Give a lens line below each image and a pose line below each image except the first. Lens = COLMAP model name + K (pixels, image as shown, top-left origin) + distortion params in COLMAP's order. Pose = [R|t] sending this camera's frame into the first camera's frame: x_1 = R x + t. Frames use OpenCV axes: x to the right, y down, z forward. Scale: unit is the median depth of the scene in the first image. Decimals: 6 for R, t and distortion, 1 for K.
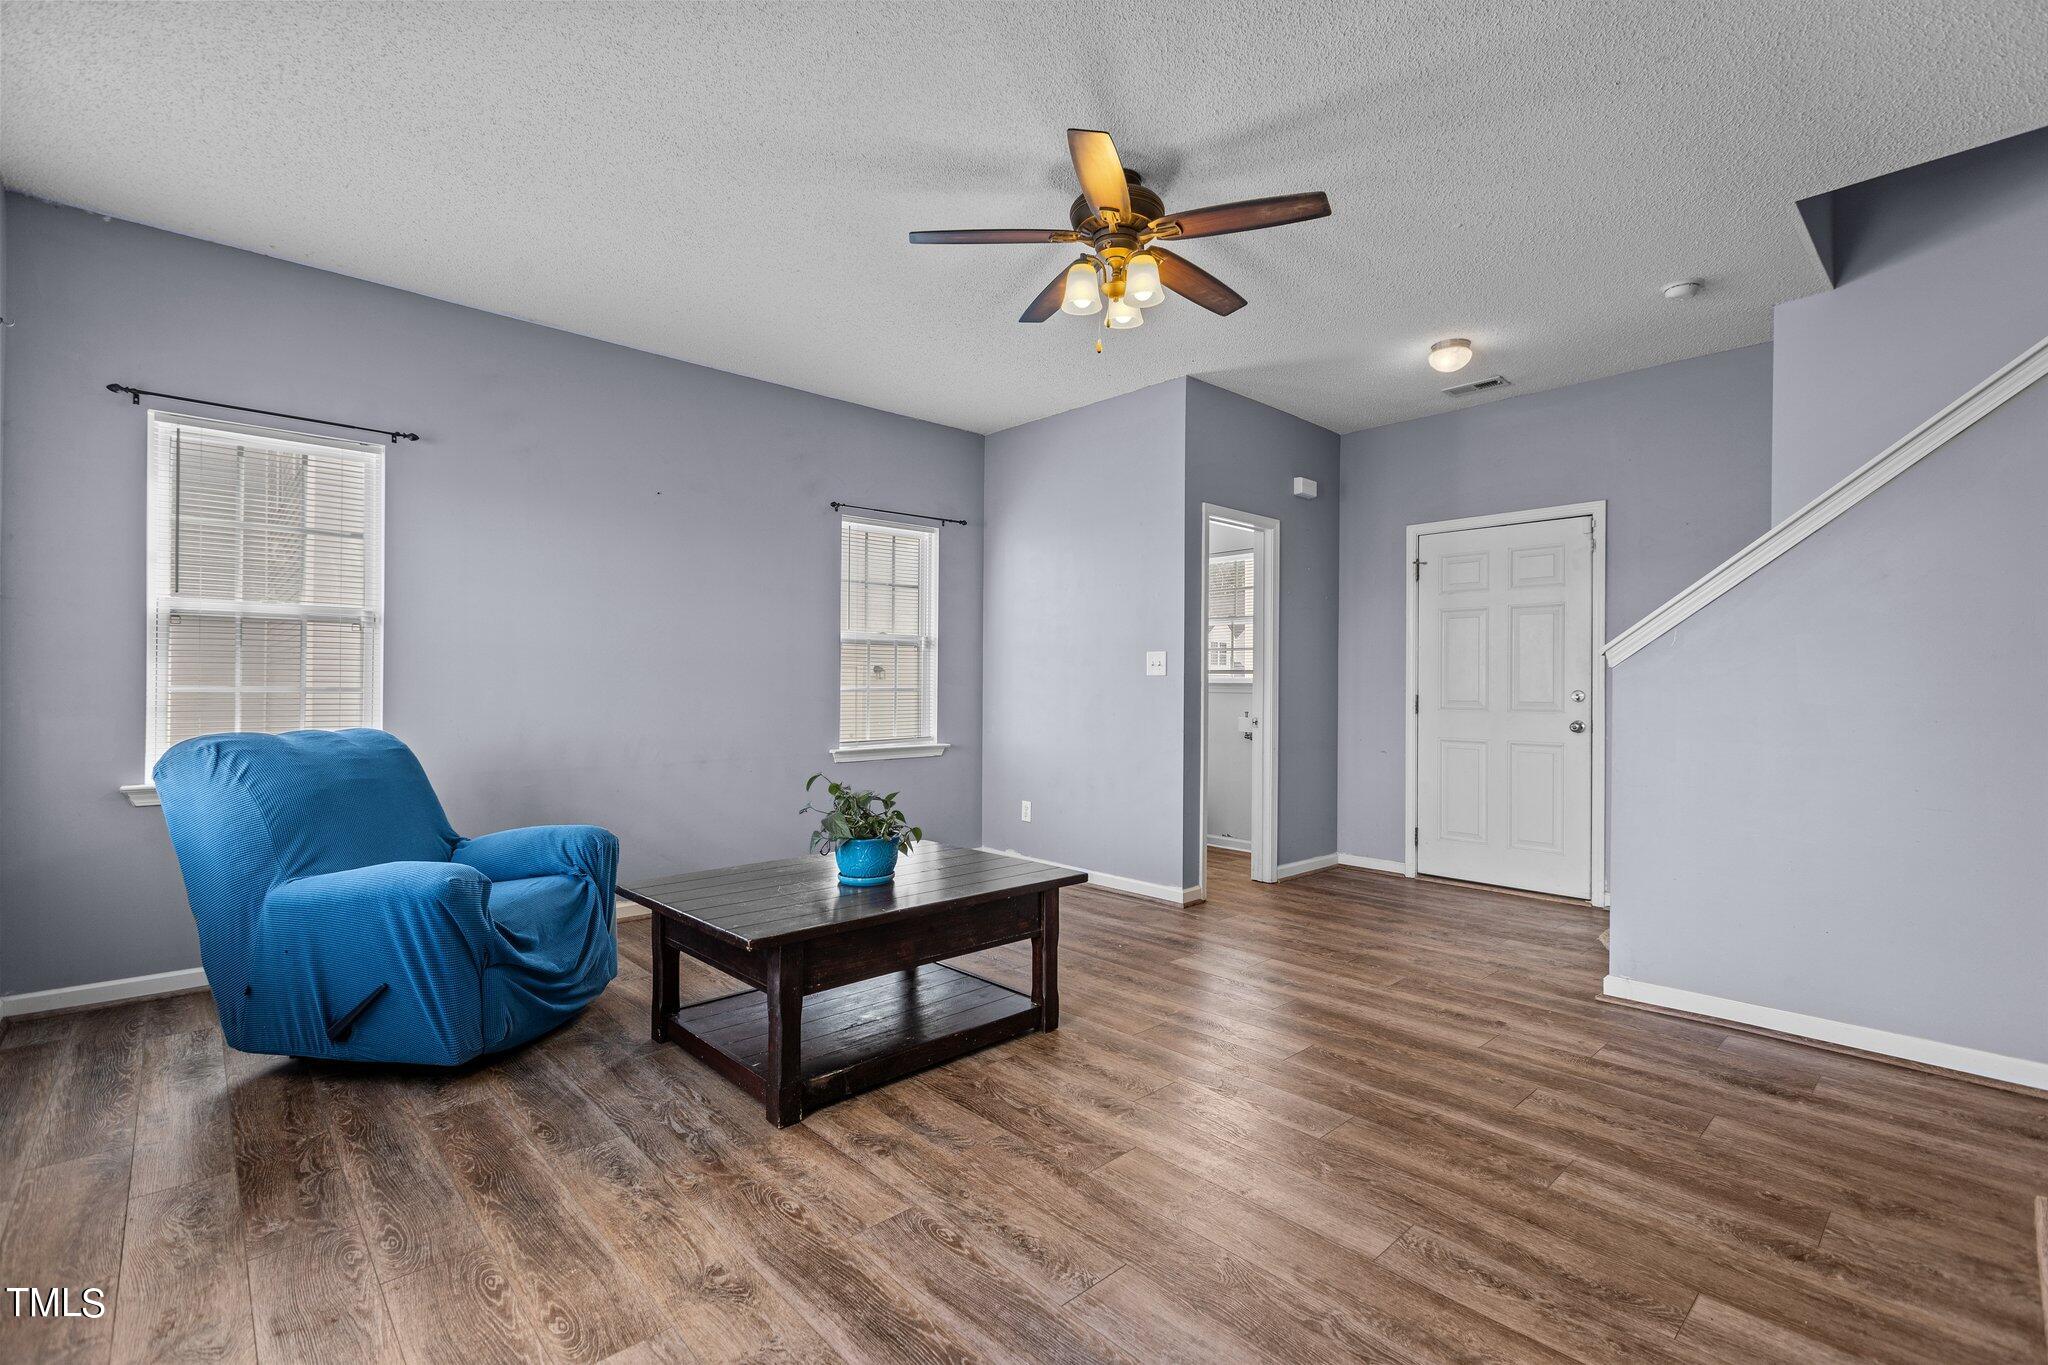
lens RADIAL K [[888.8, 0, 998.0], [0, 888.8, 692.9], [0, 0, 1]] dist [-0.000615, -0.000142]
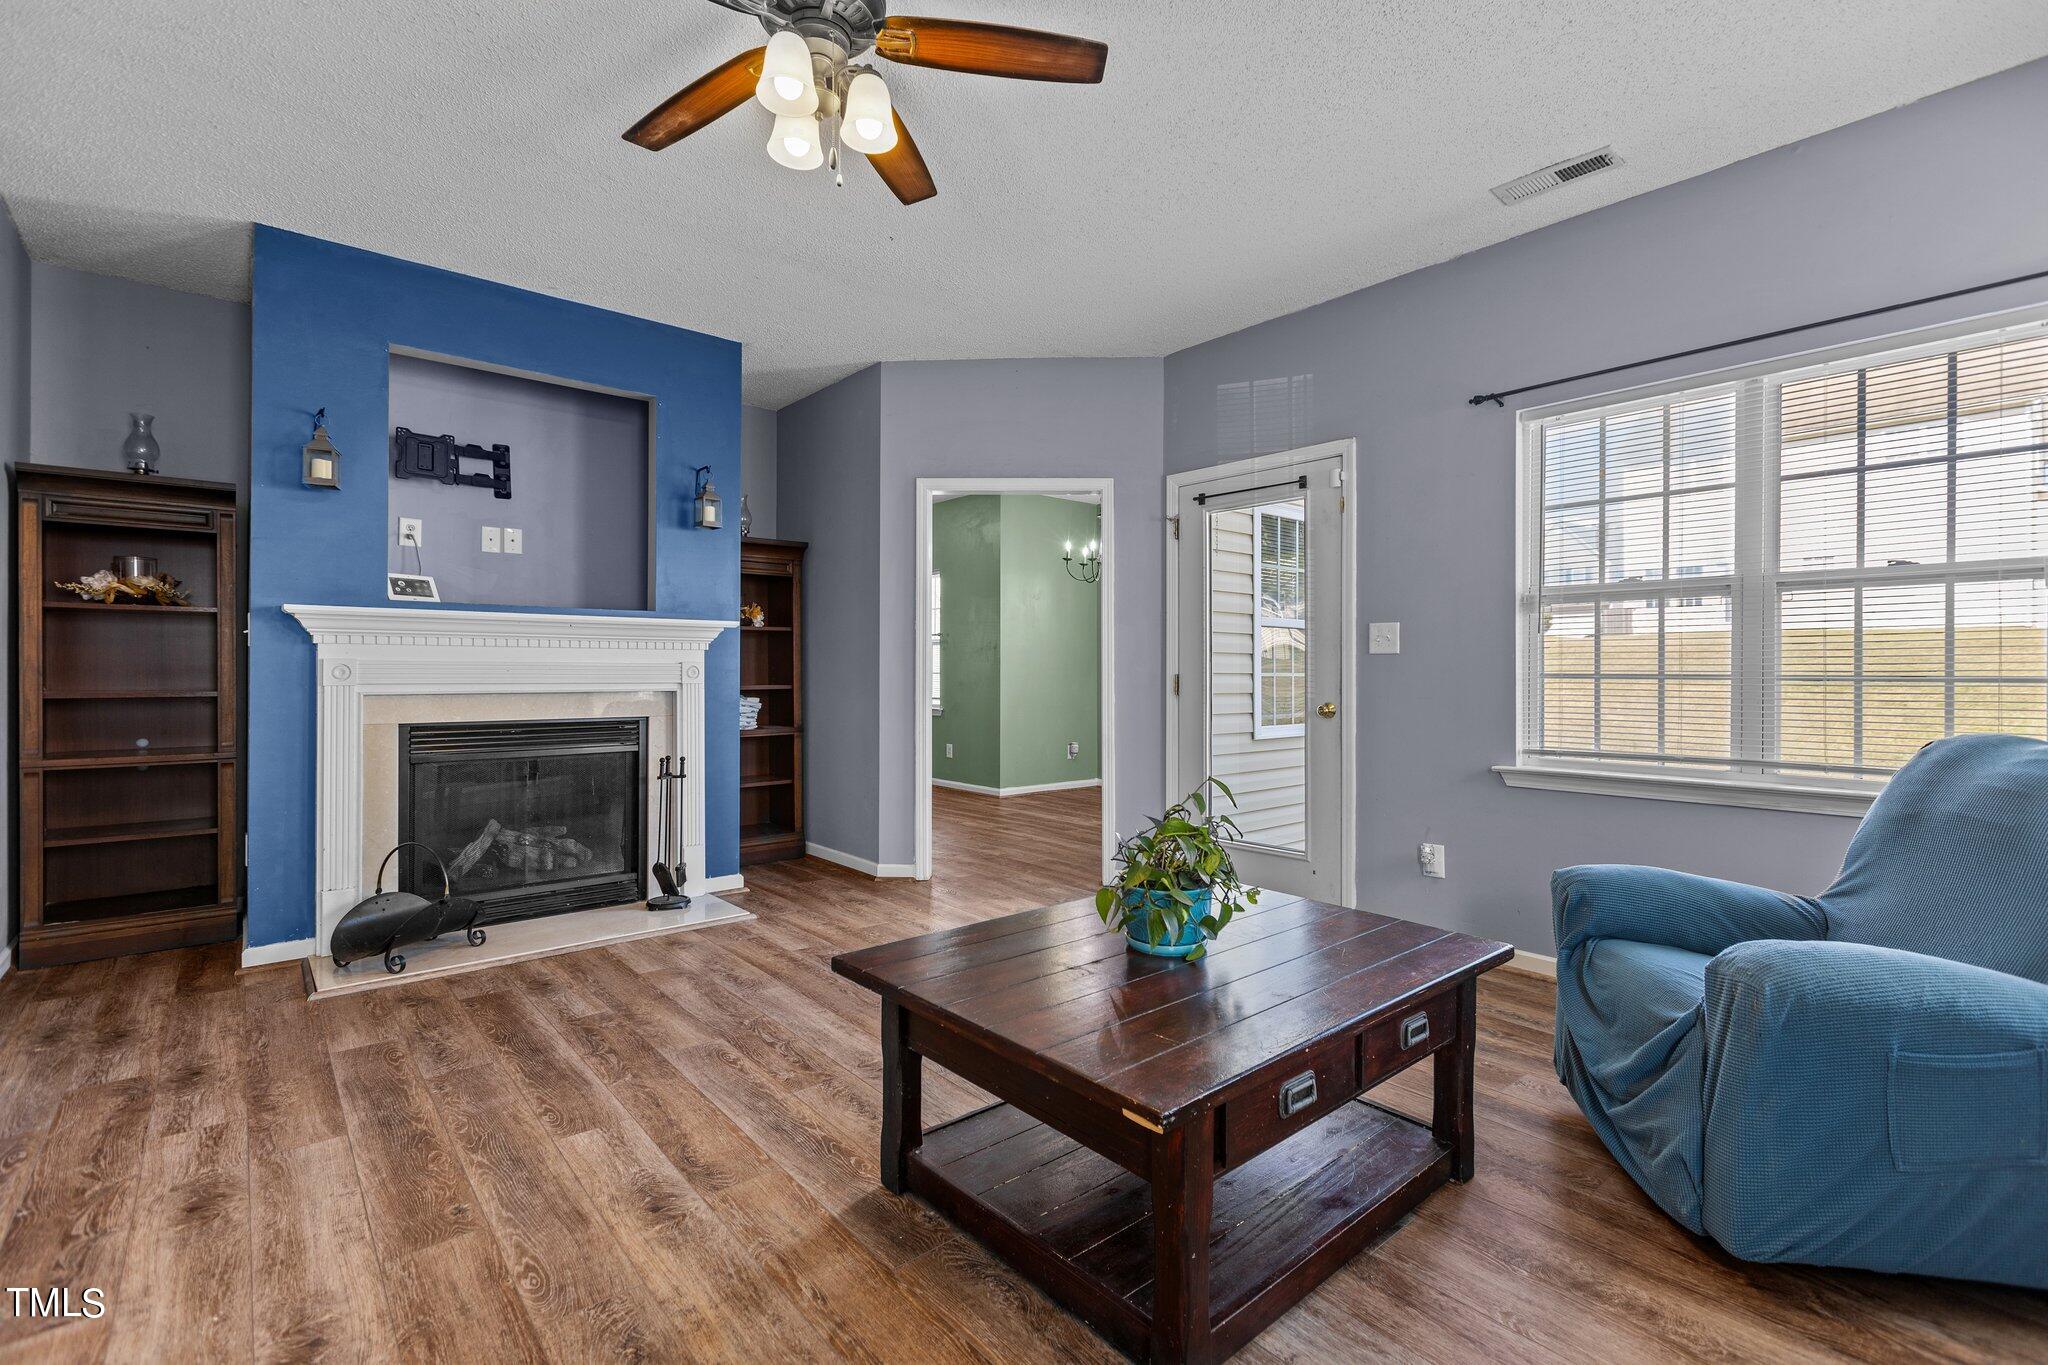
lens RADIAL K [[934.9, 0, 1045.8], [0, 934.9, 675.1], [0, 0, 1]] dist [0.001983, -0.000105]
pose [[-0.999885, -0.007834, -0.013004, -0.045429], [-0.007979, 0.999906, 0.011157, -0.008410], [0.012915, 0.011259, -0.999853, 1.811247]]
